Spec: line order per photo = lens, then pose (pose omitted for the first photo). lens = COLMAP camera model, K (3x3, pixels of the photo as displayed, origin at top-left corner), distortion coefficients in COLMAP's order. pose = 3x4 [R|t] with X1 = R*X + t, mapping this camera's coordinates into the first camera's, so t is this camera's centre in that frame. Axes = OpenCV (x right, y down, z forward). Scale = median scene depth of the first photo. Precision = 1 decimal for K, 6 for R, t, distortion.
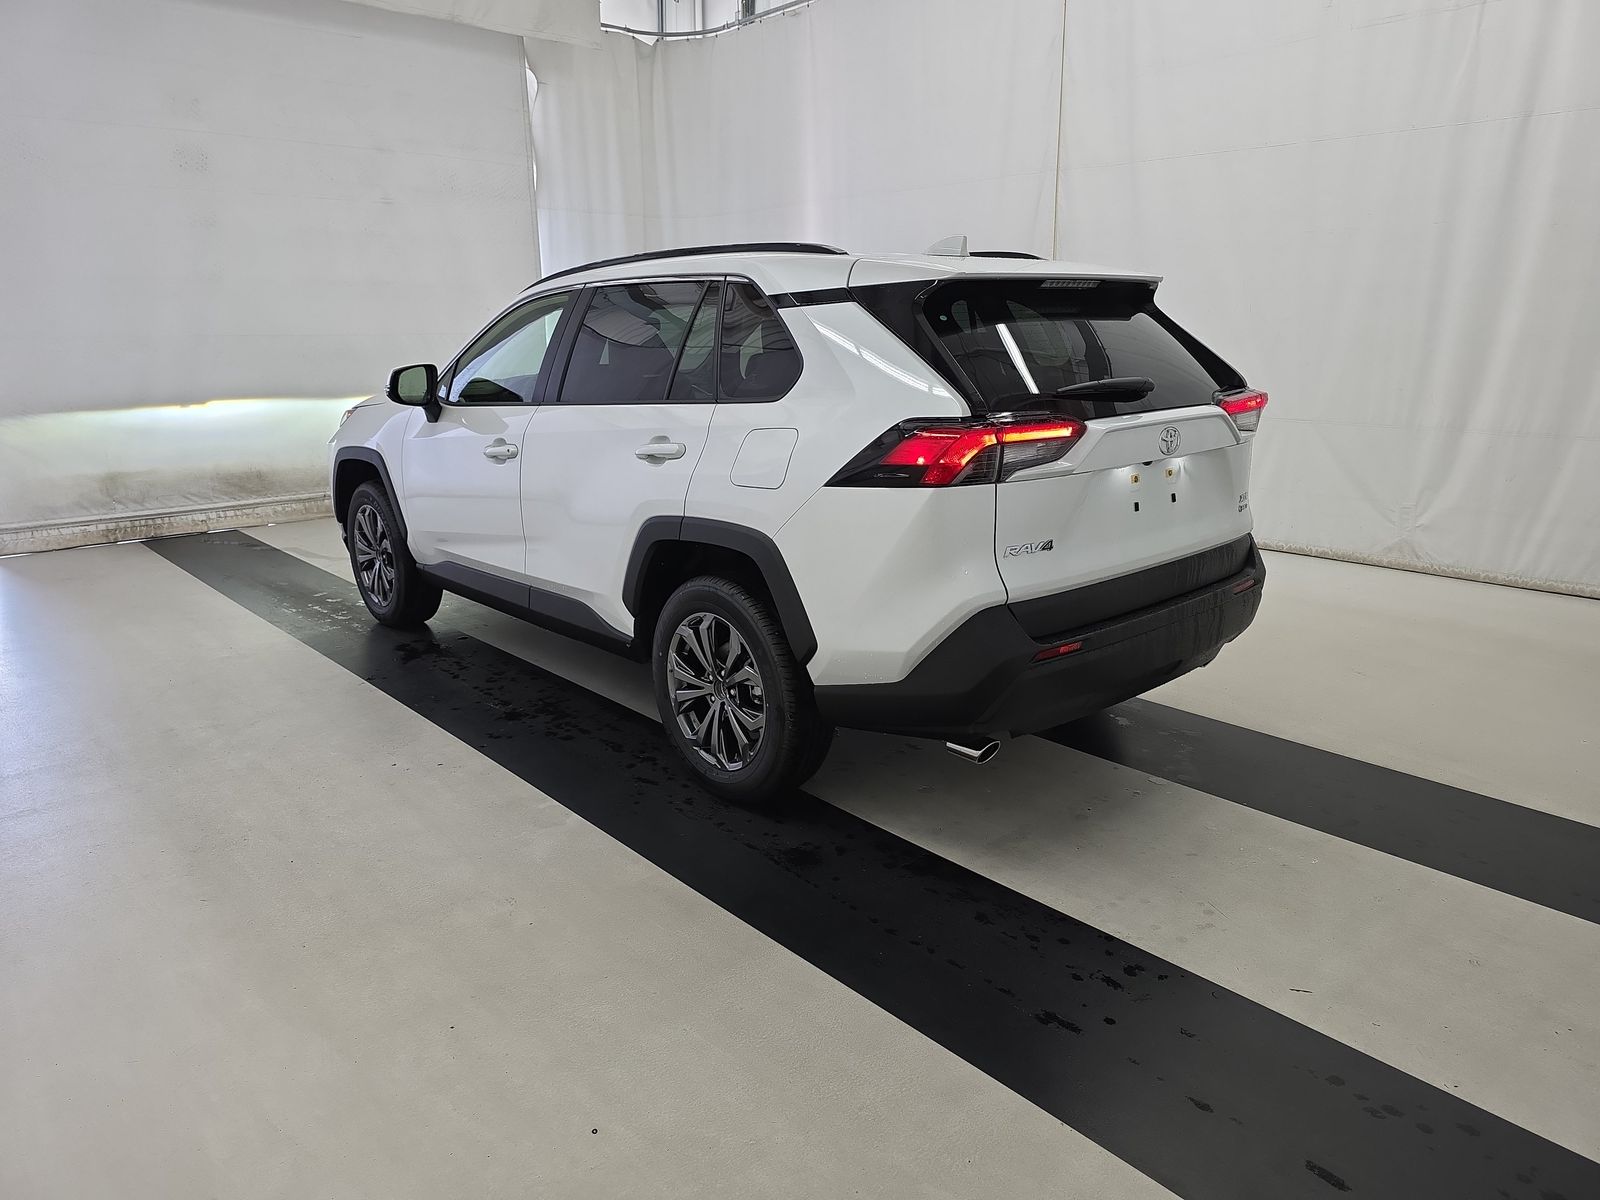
lens RADIAL K [[1072.8, 0, 800.0], [0, 1072.8, 600.0], [0, 0, 1]] dist [0.056068, 0.000161]
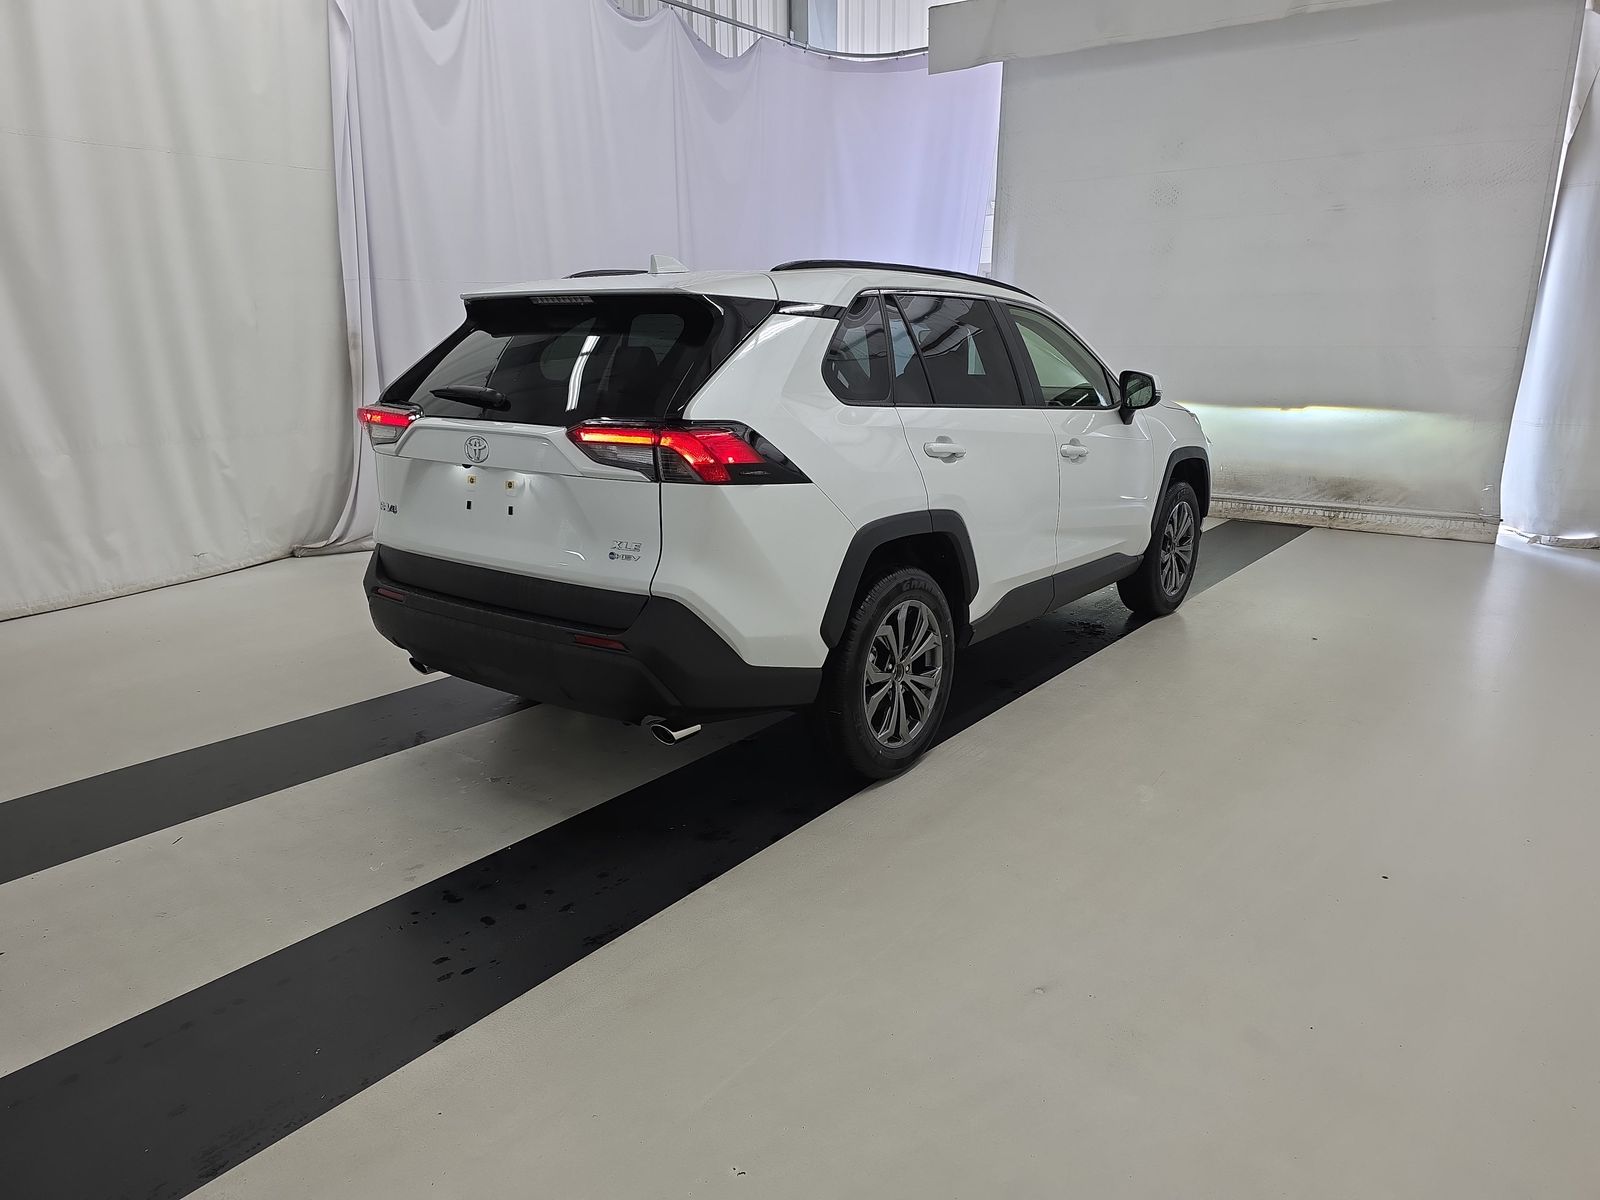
lens RADIAL K [[1059.9, 0, 800.0], [0, 1059.9, 600.0], [0, 0, 1]] dist [0.026266, 0.000641]
pose [[0.209960, 0.251567, -0.944792, 1.358476], [-0.254063, 0.947174, 0.195741, -0.277856], [0.944123, 0.198939, 0.262782, 1.008597]]
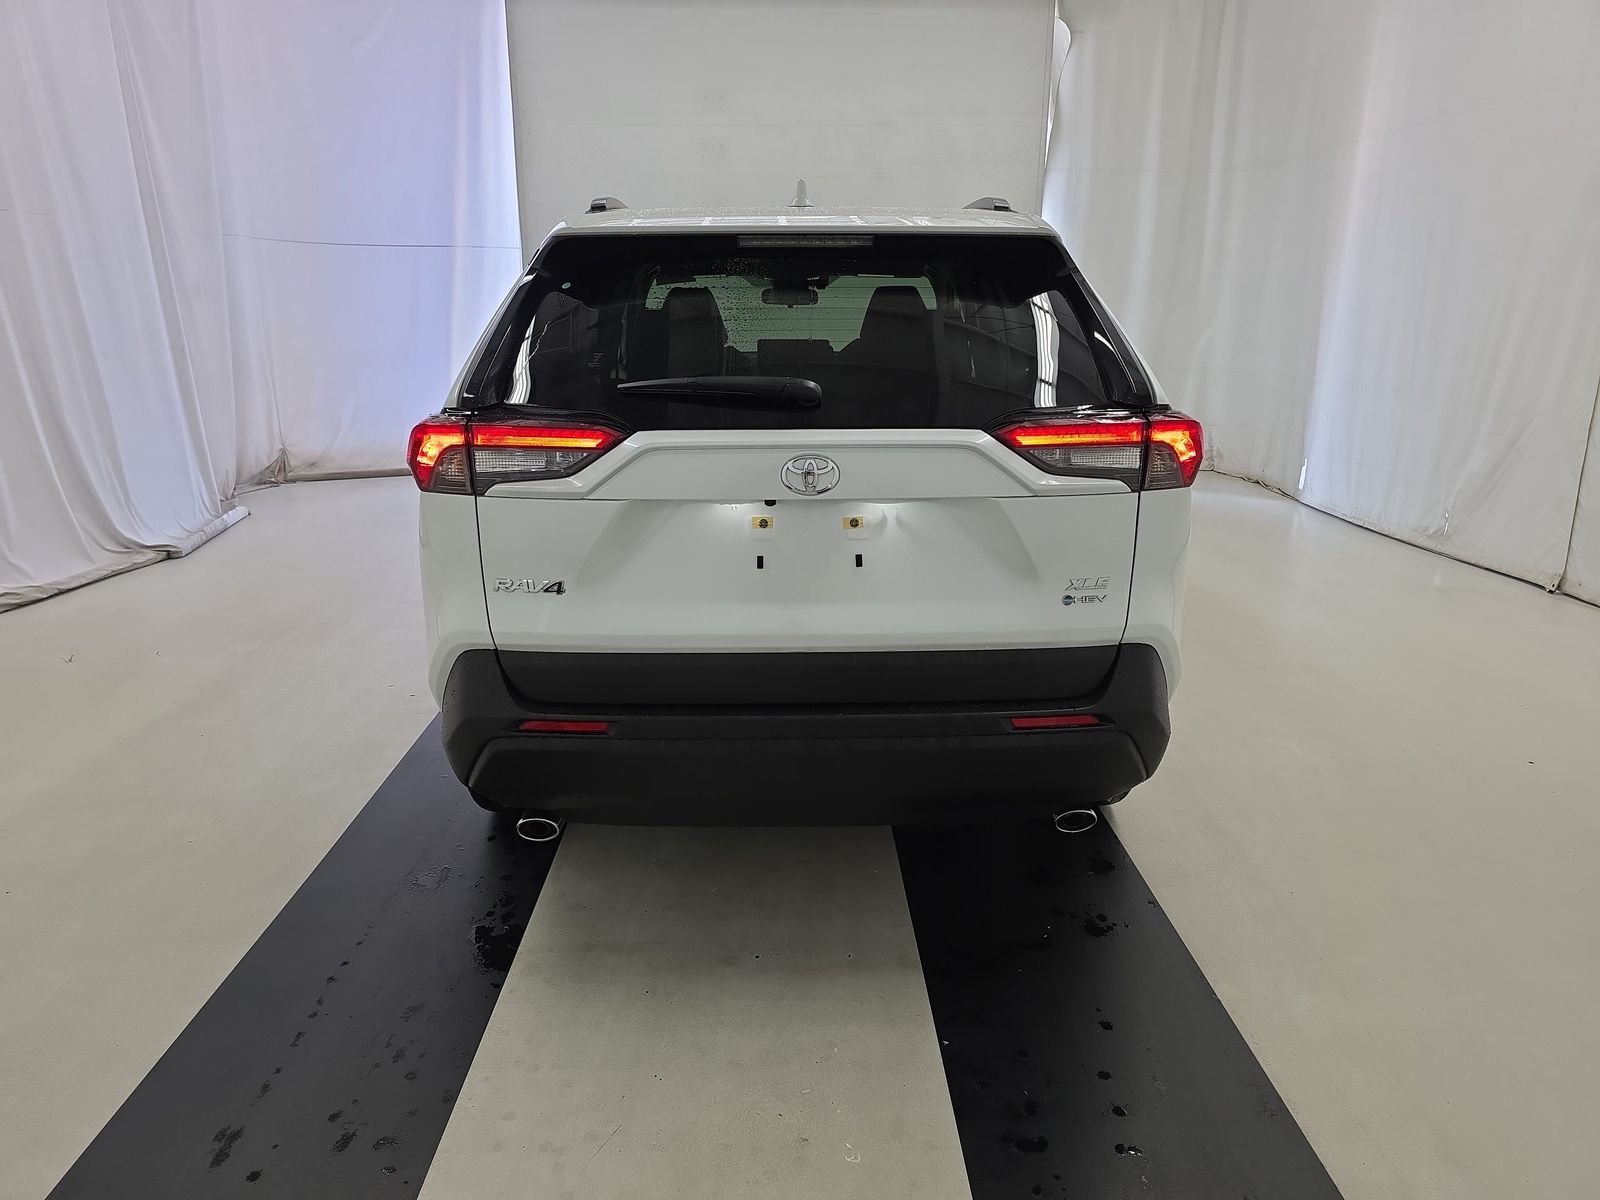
lens RADIAL K [[1075.4, 0, 801.3], [0, 1075.4, 612.1], [0, 0, 1]] dist [0.030826, -0.002785]
pose [[0.757234, 0.195801, -0.623104, 0.741791], [-0.174799, 0.979961, 0.095512, -0.120728], [0.629319, 0.036593, 0.776285, 0.455525]]
